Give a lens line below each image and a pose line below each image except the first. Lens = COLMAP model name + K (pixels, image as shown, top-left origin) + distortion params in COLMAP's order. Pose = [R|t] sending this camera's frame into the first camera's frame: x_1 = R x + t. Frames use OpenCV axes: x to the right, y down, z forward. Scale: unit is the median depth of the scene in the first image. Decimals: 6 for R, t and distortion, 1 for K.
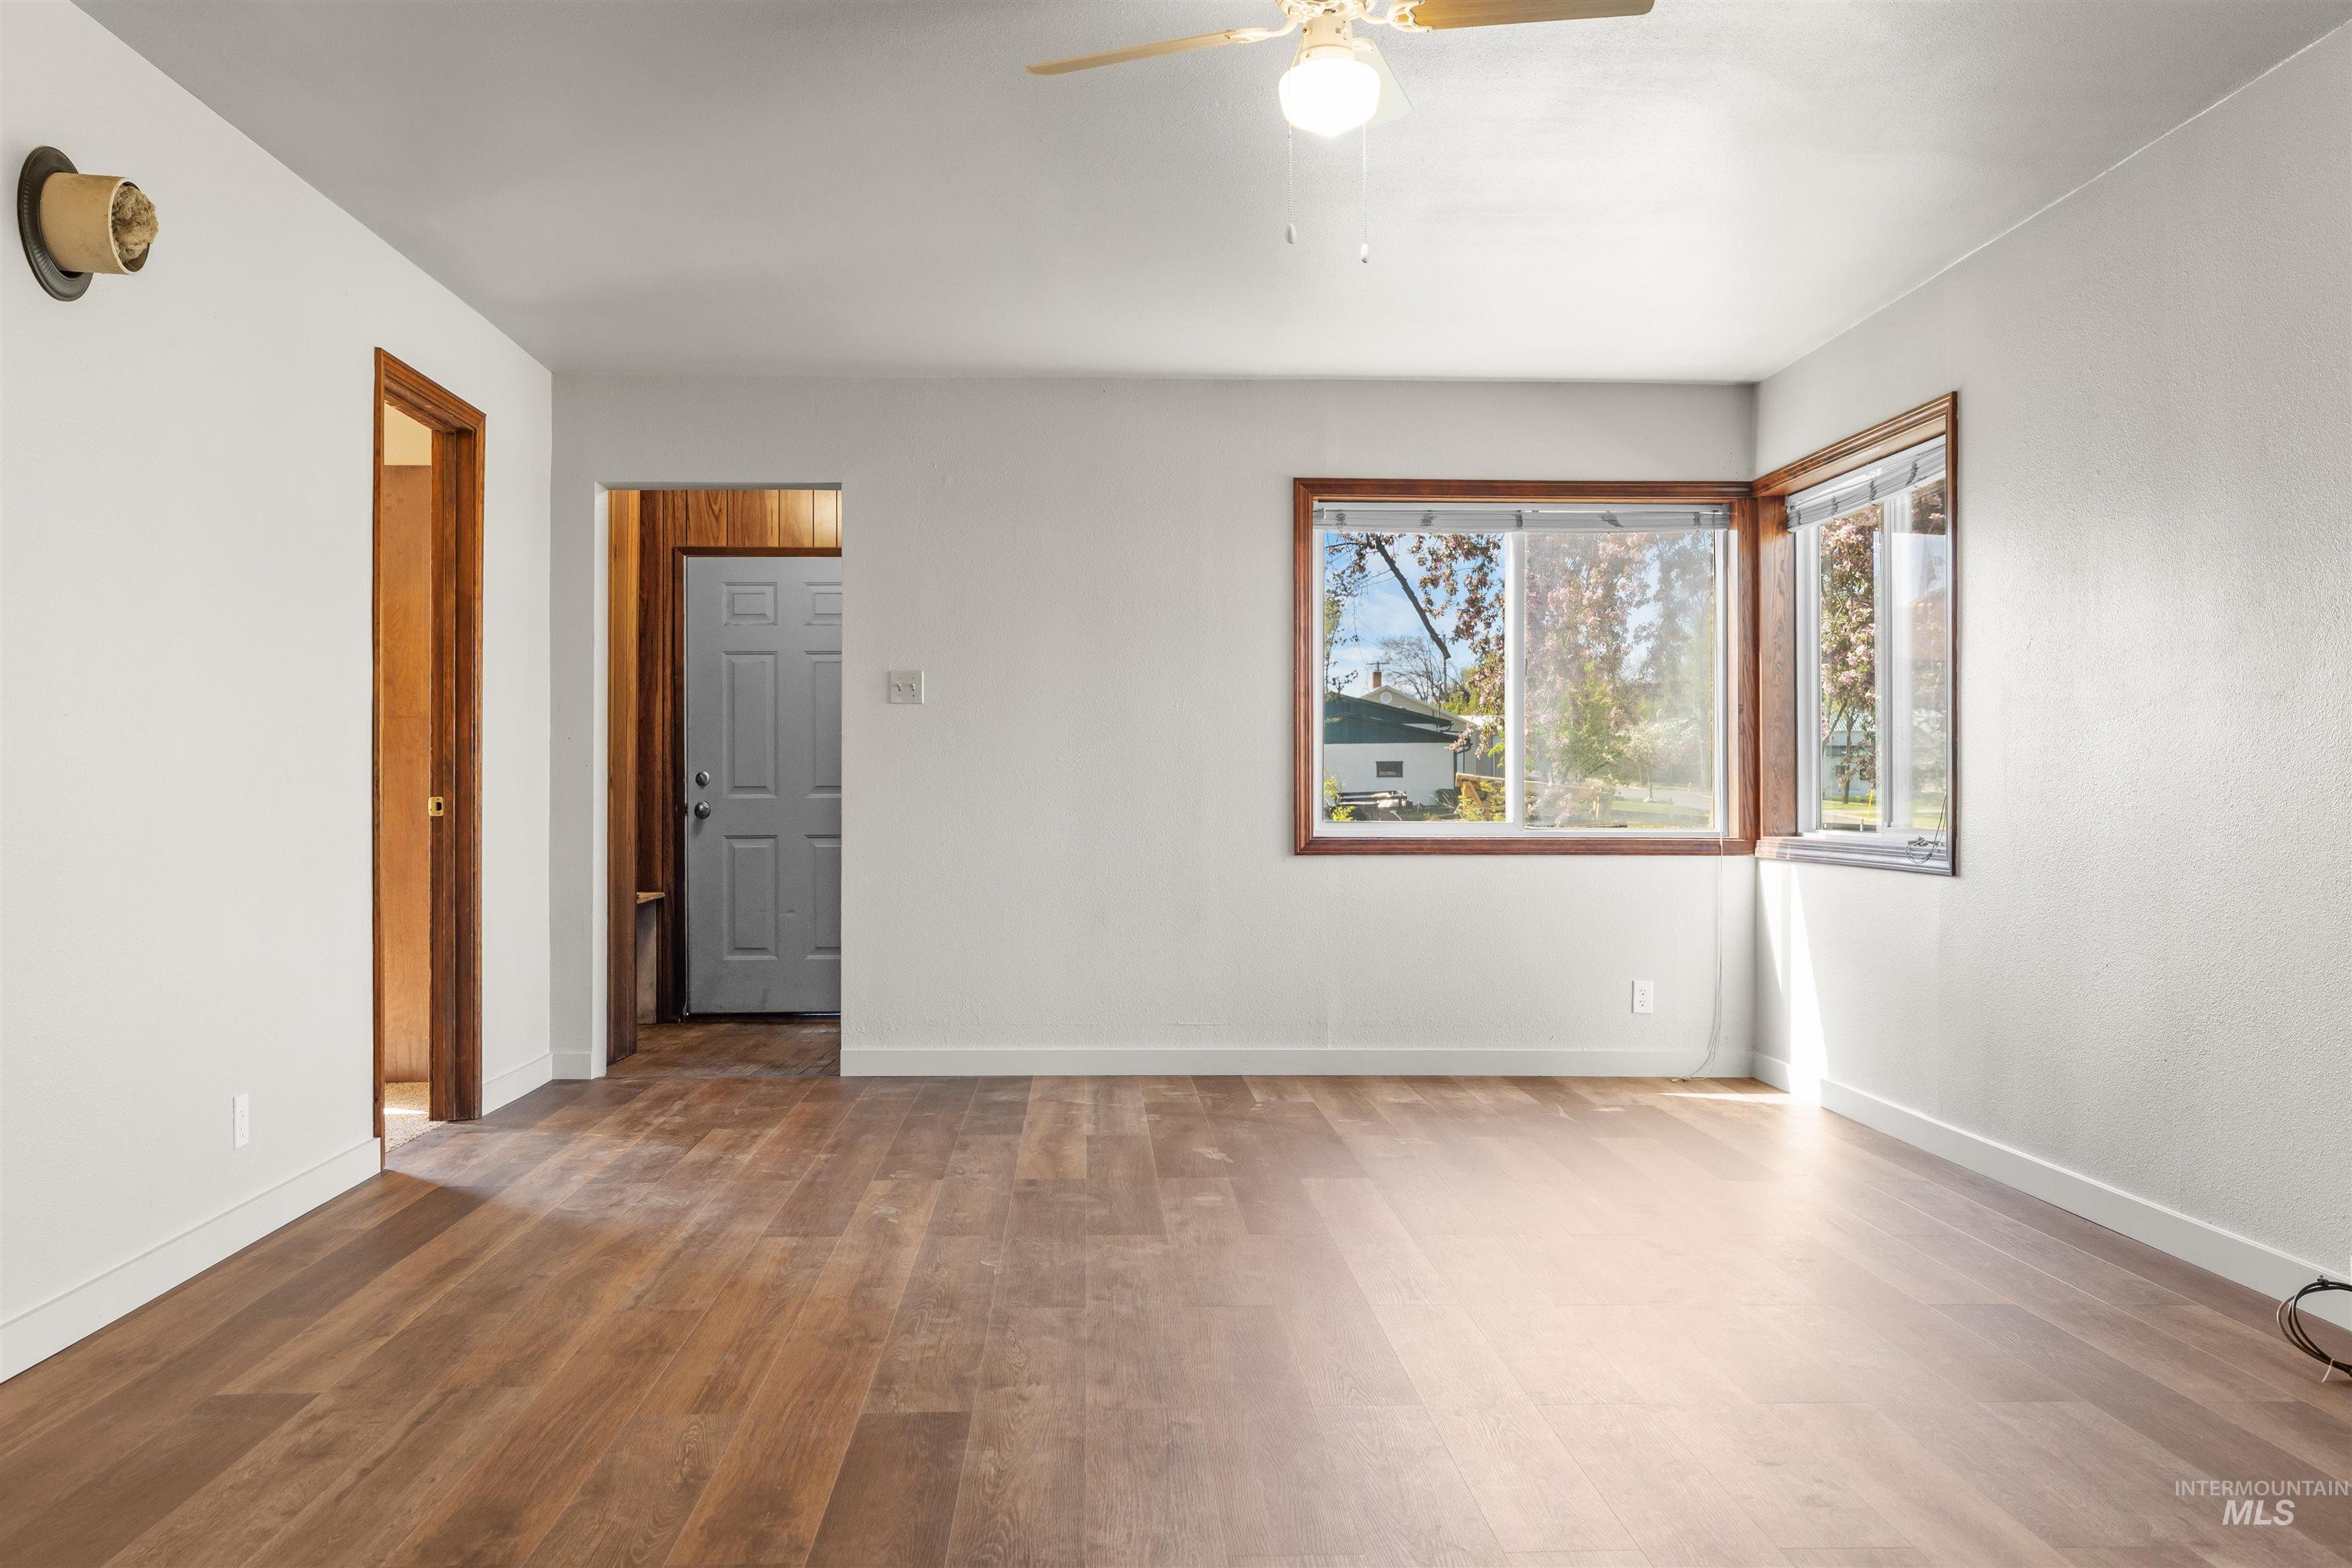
lens RADIAL K [[1963.2, 0, 1172.7], [0, 1963.2, 781.4], [0, 0, 1]] dist [-0.008949, -0.004137]
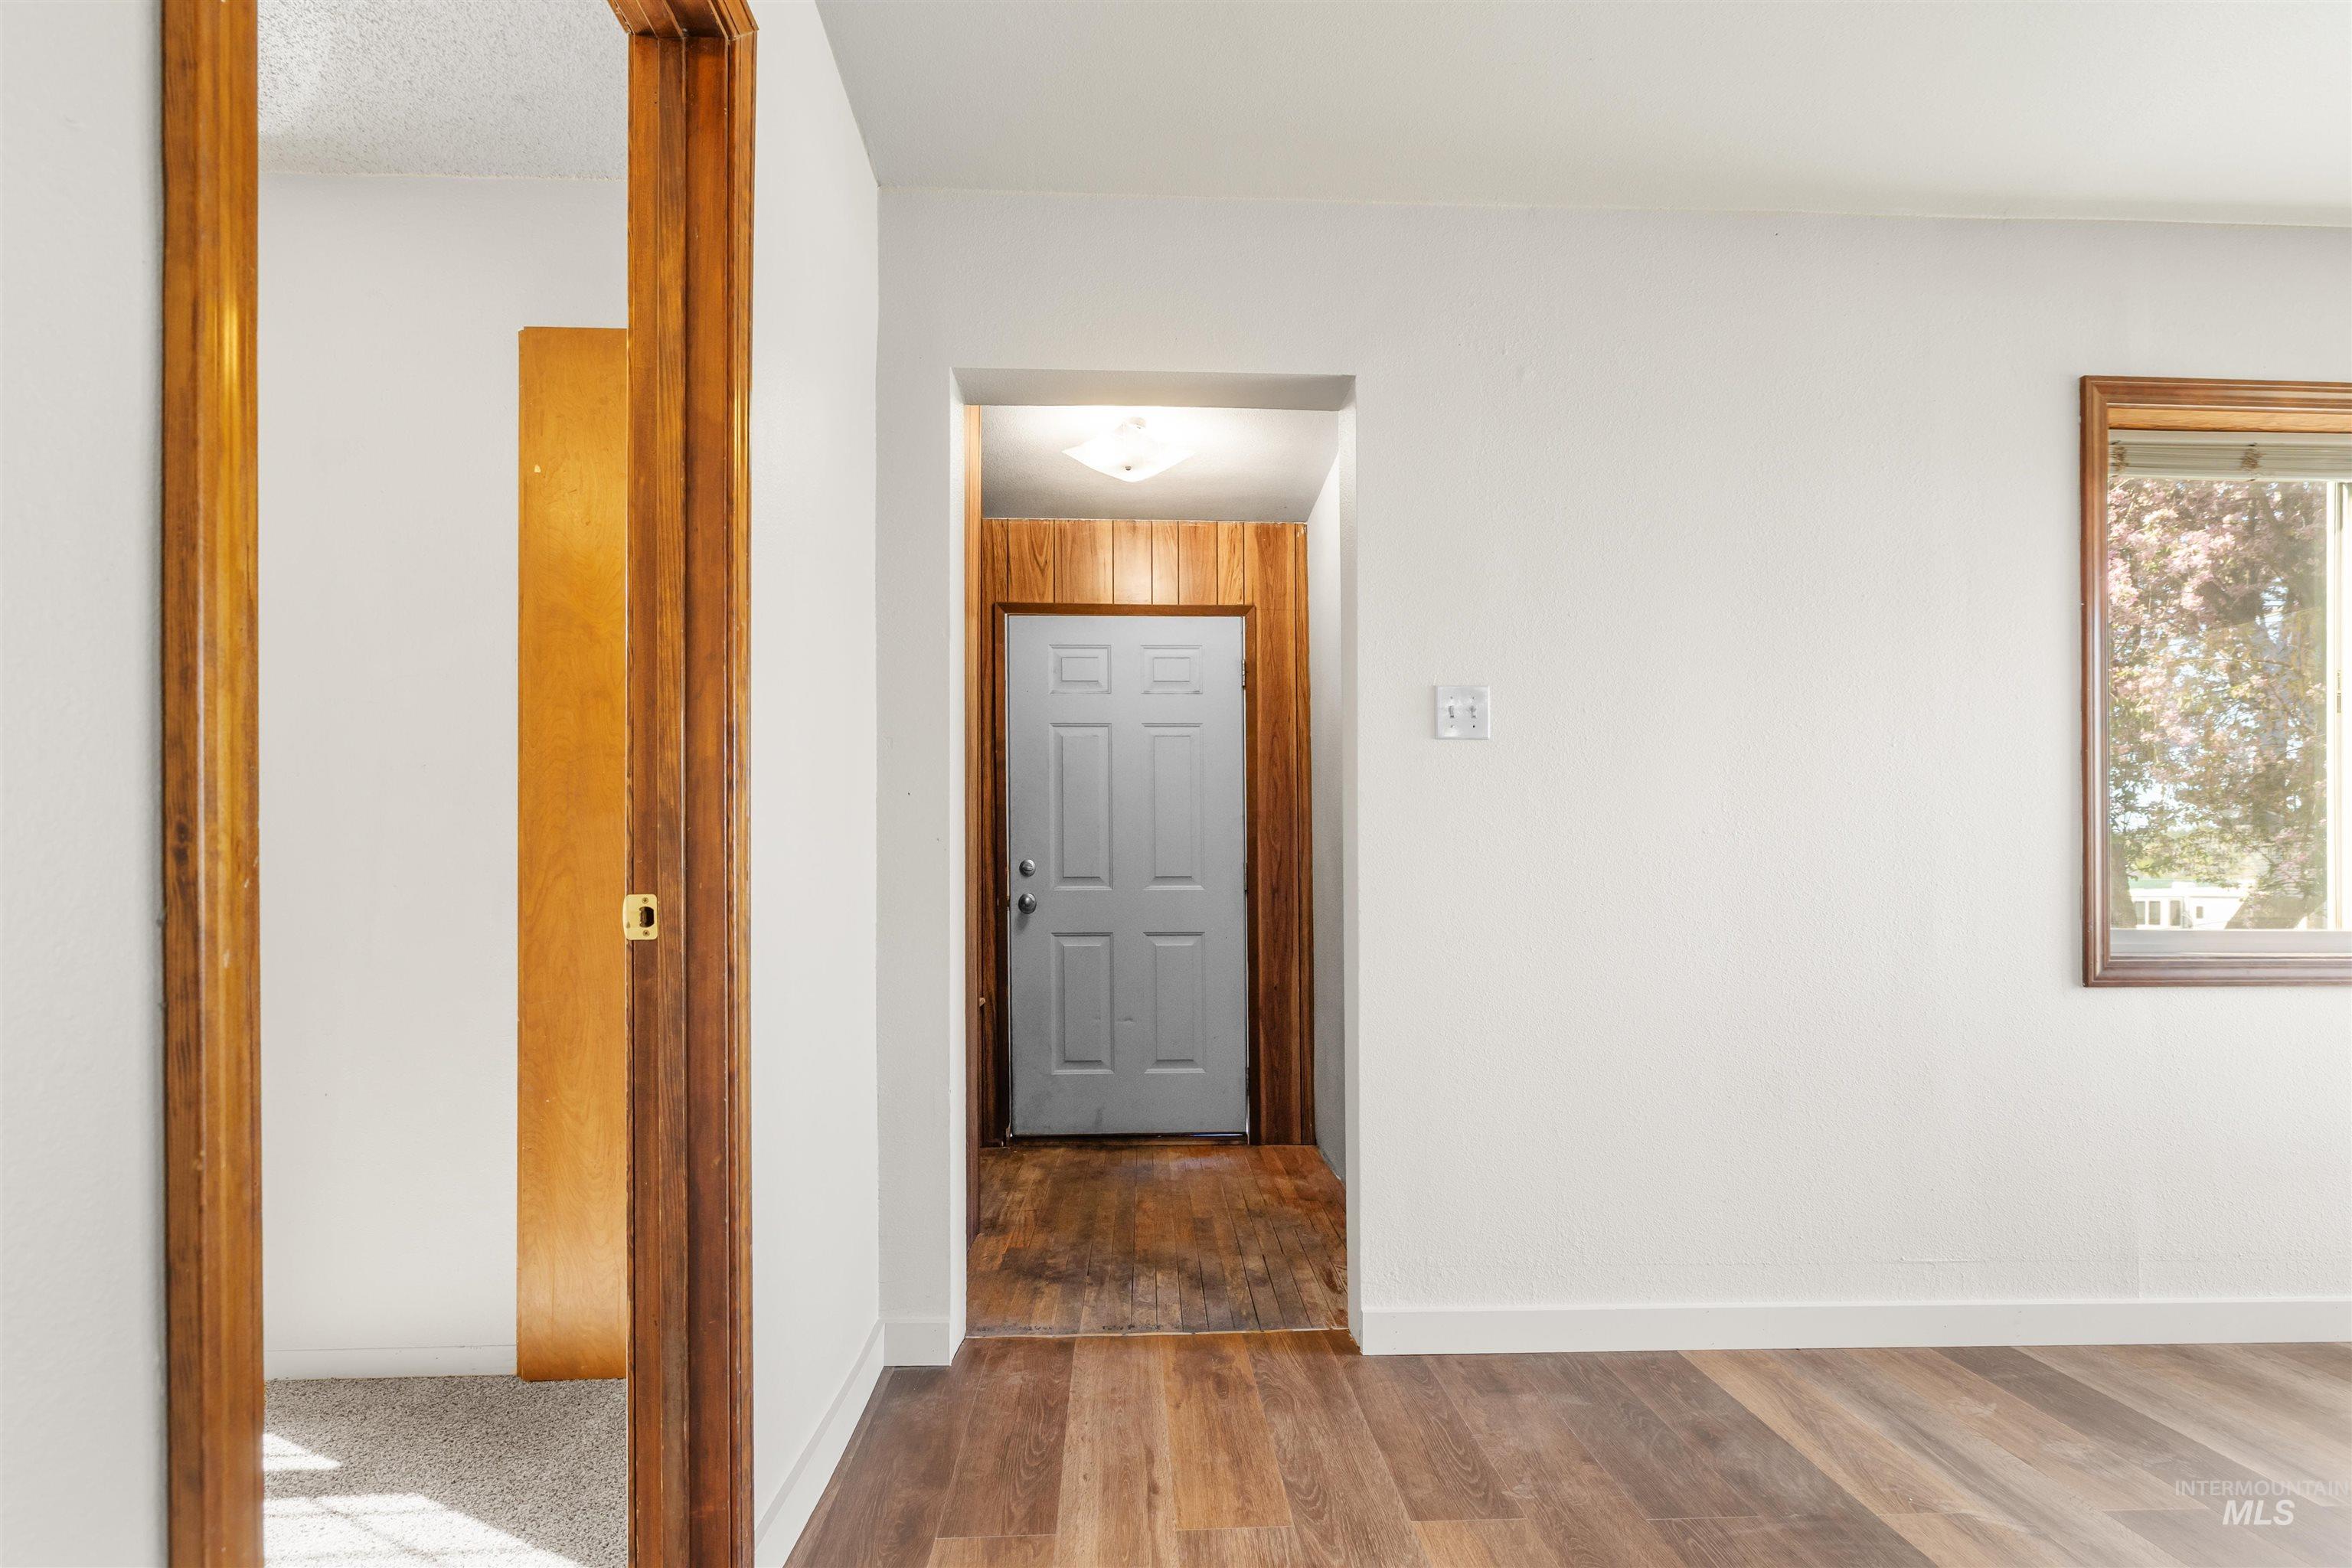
lens RADIAL K [[1093.4, 0, 1192.9], [0, 1093.4, 893.7], [0, 0, 1]] dist [0.001173, 0.000957]
pose [[0.999842, 0.000813, 0.017781, -0.174865], [-0.001090, 0.999878, 0.015555, 0.002552], [-0.017766, -0.015572, 0.999721, 0.511569]]
